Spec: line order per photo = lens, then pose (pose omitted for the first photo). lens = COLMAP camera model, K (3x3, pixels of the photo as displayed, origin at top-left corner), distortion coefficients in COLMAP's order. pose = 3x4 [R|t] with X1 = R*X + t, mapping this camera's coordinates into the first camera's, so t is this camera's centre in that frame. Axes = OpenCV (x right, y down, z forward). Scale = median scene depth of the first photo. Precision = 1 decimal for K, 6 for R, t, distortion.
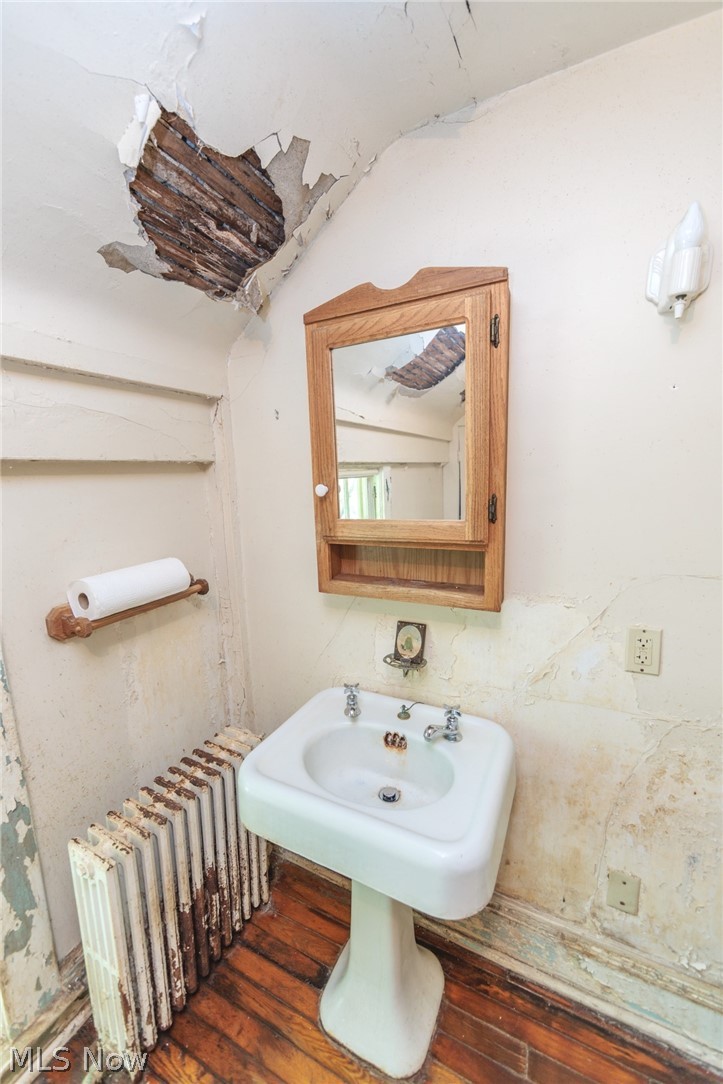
lens RADIAL K [[428.1, 0, 359.6], [0, 428.1, 541.2], [0, 0, 1]] dist [0.001405, -0.000807]
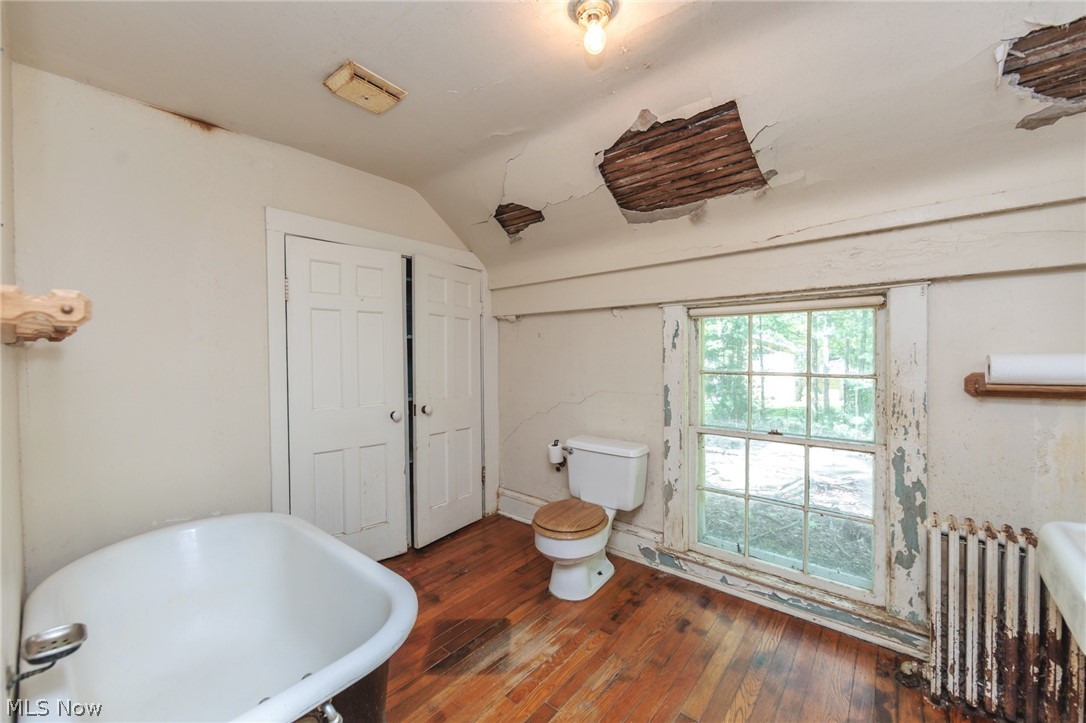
lens RADIAL K [[428.9, 0, 540.7], [0, 428.9, 357.0], [0, 0, 1]] dist [0.001405, -0.000807]
pose [[-0.227516, 0.050014, -0.972489, 1.101422], [-0.137495, 0.987025, 0.082929, 0.190045], [0.964018, 0.152580, -0.217687, -0.131546]]
